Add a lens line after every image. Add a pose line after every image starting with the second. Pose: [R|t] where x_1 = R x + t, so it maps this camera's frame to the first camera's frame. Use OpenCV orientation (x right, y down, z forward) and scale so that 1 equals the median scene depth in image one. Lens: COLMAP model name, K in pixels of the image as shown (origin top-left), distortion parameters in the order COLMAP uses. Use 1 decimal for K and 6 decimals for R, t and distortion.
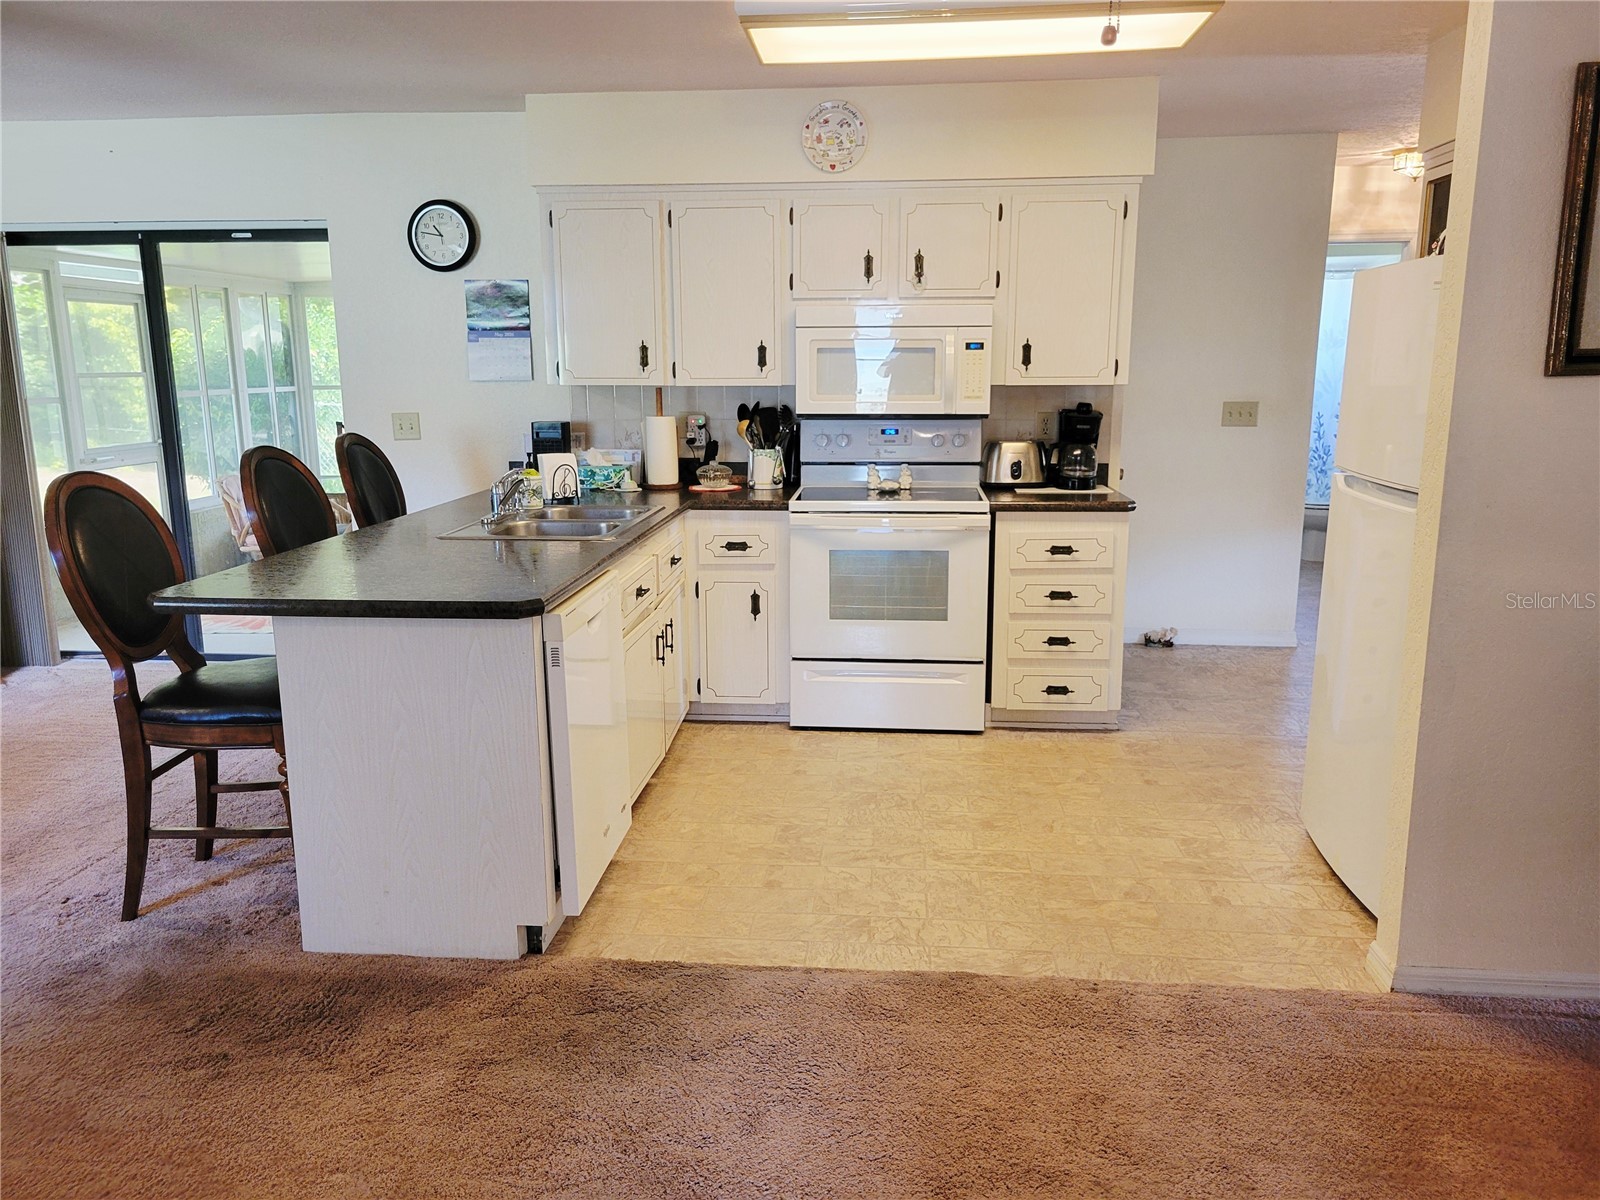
lens RADIAL K [[1228.7, 0, 800.0], [0, 1228.7, 600.0], [0, 0, 1]] dist [0.032586, -0.000810]
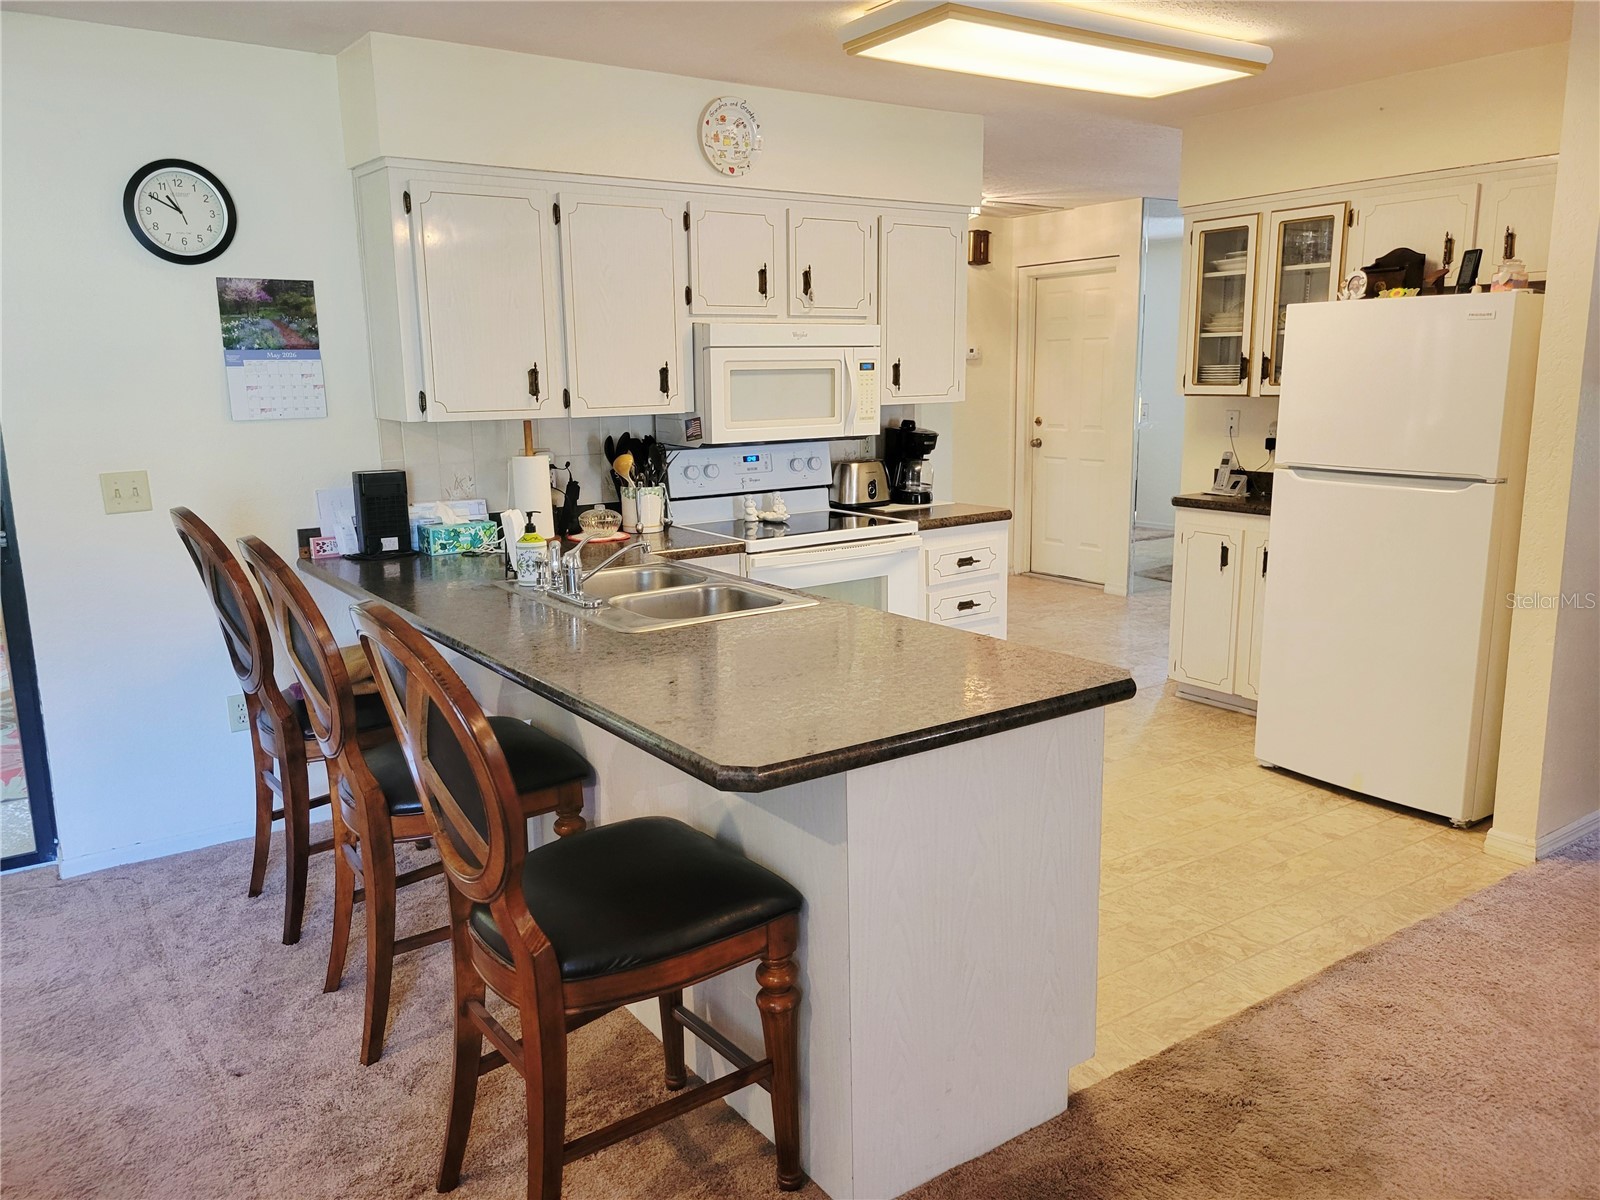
lens RADIAL K [[1206.2, 0, 800.0], [0, 1206.2, 600.0], [0, 0, 1]] dist [0.048810, -0.038145]
pose [[0.763075, -0.130903, 0.632915, -0.509205], [0.137627, 0.989725, 0.038771, -0.063013], [-0.631487, 0.057522, 0.773250, 0.282132]]
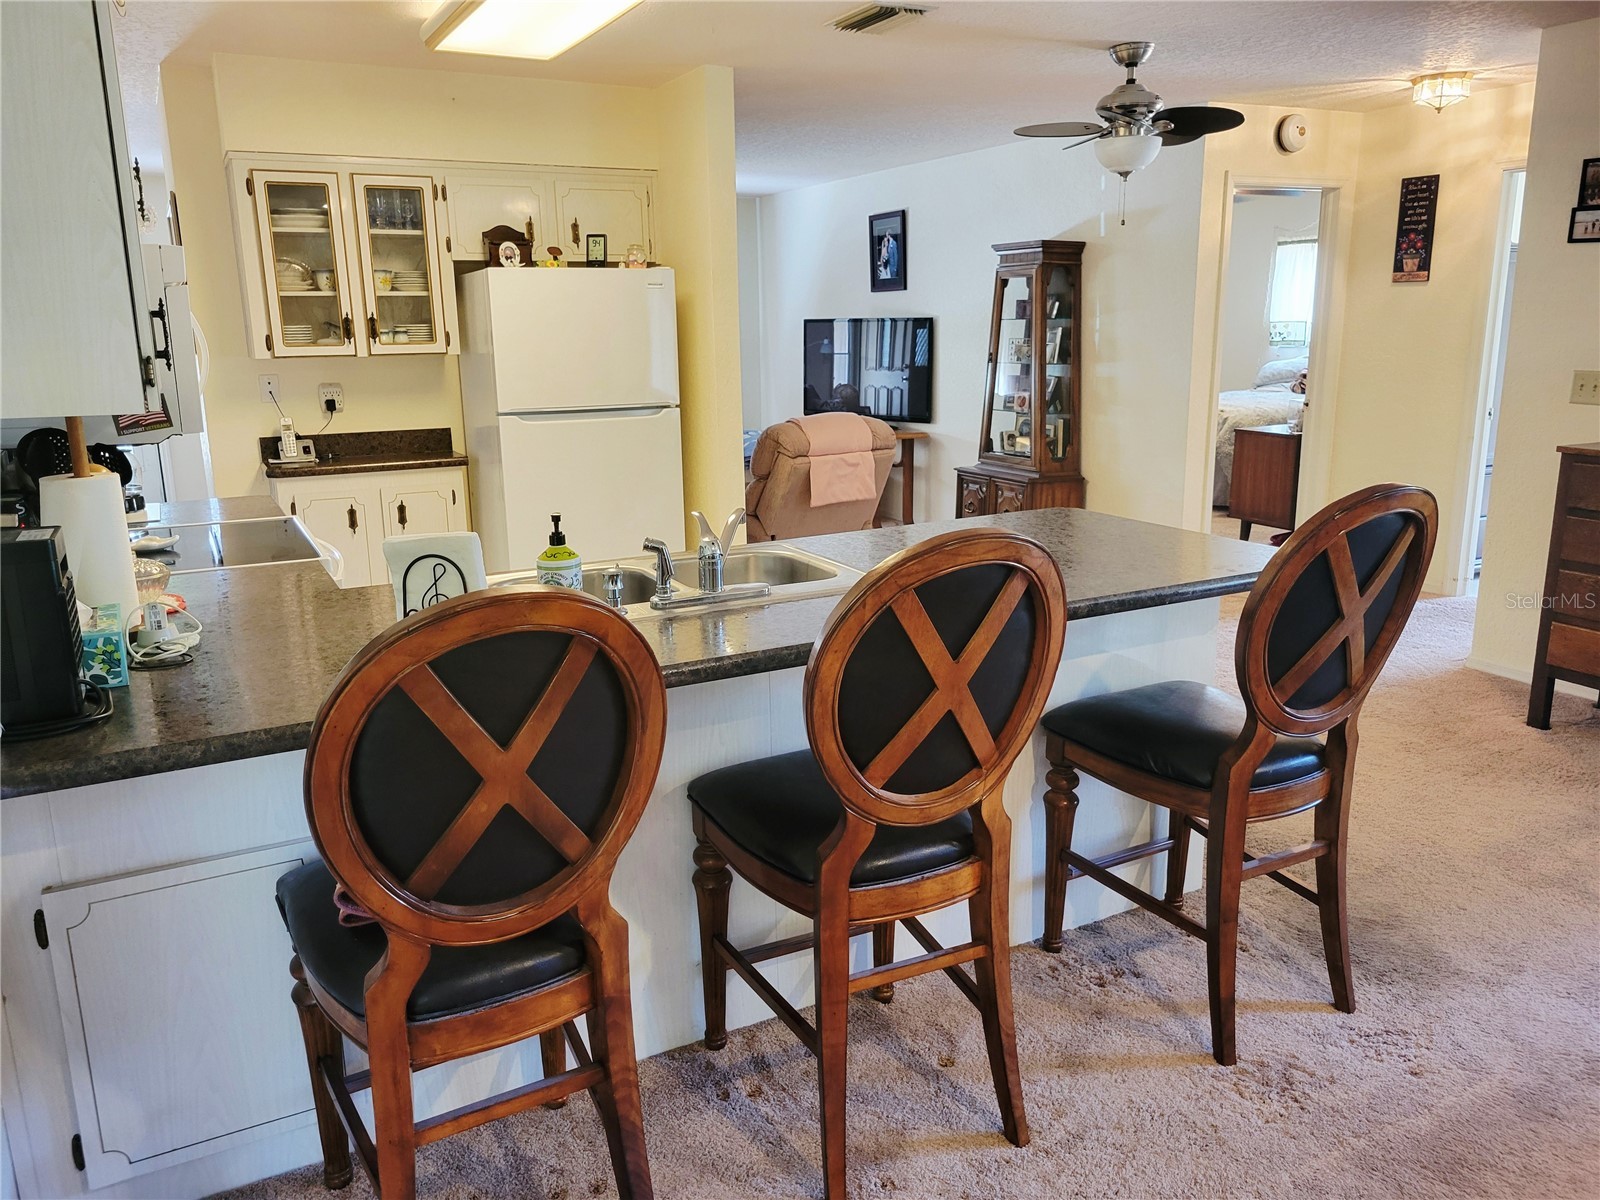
lens RADIAL K [[1206.2, 0, 800.0], [0, 1206.2, 600.0], [0, 0, 1]] dist [0.048810, -0.038145]
pose [[-0.544043, -0.179120, 0.819715, -0.634841], [0.183643, 0.927842, 0.324631, -0.208958], [-0.818714, 0.327148, -0.471891, 1.040080]]
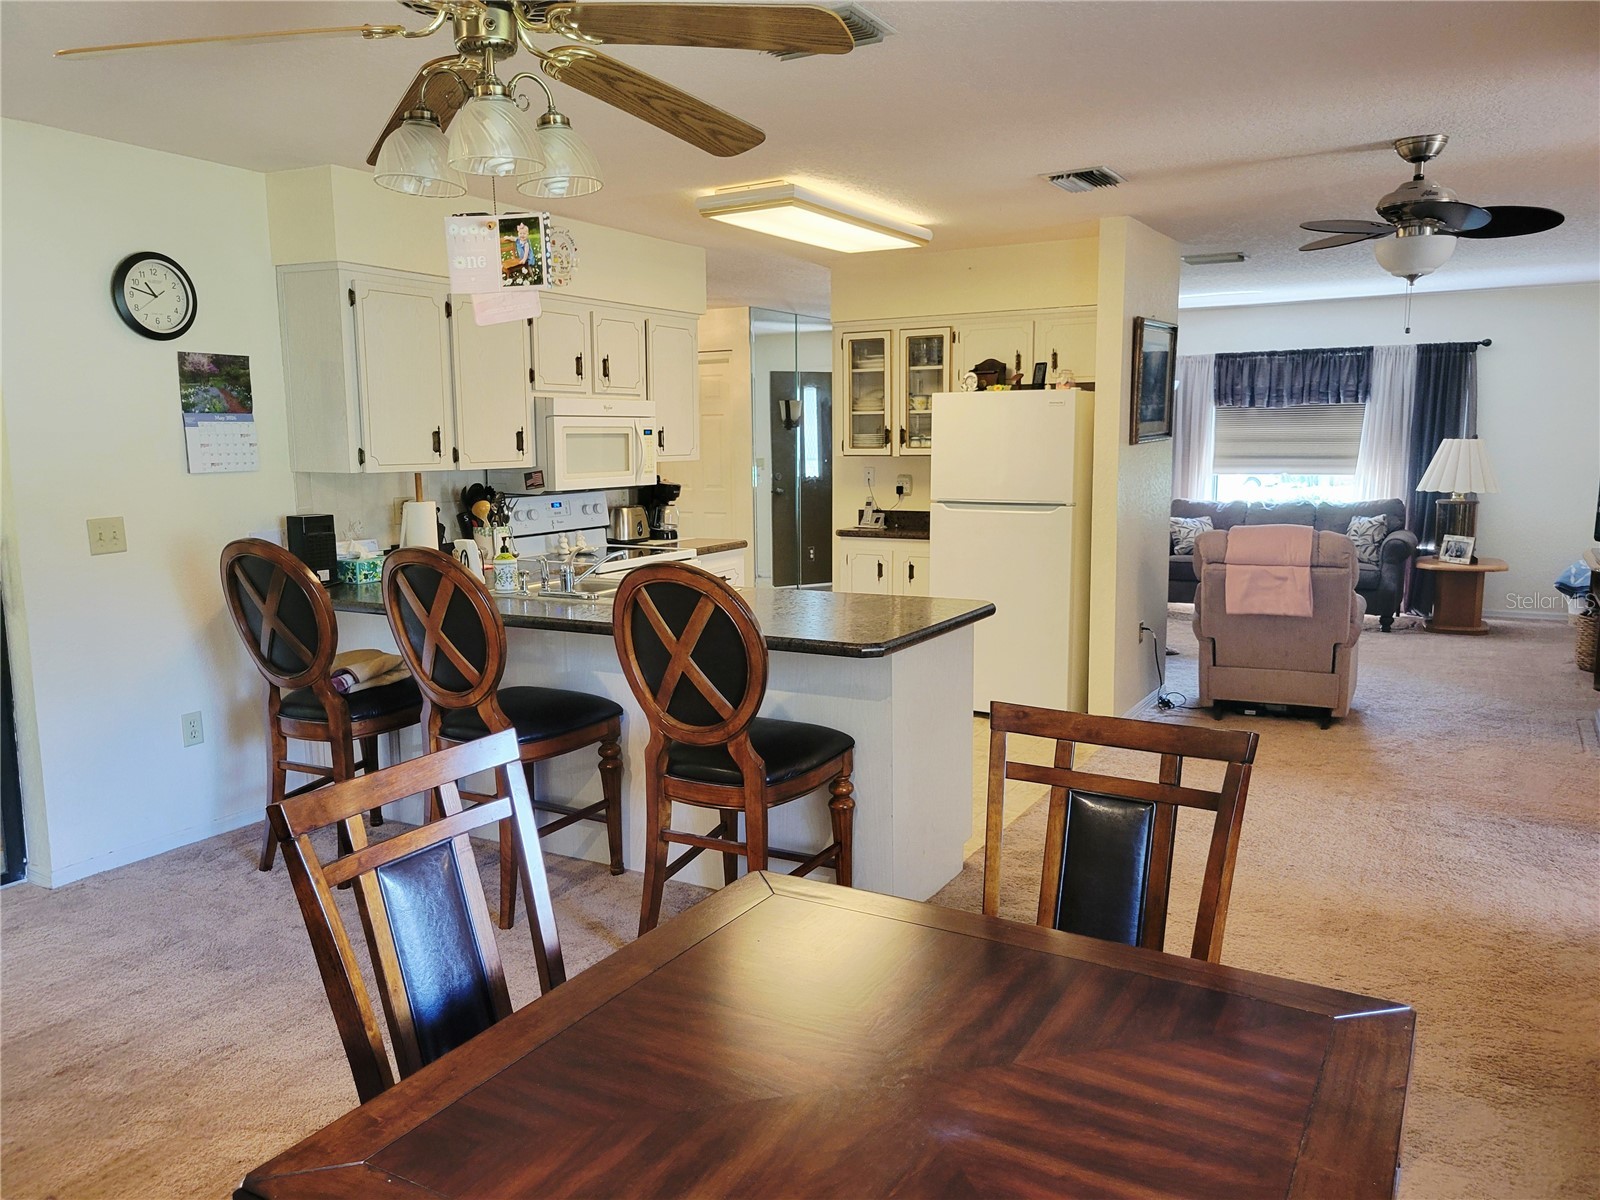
lens RADIAL K [[1206.2, 0, 800.0], [0, 1206.2, 600.0], [0, 0, 1]] dist [0.048810, -0.038145]
pose [[0.412165, -0.124480, 0.902566, -0.904610], [0.185836, 0.981284, 0.050473, -0.065397], [-0.891956, 0.146926, 0.427583, 0.328278]]
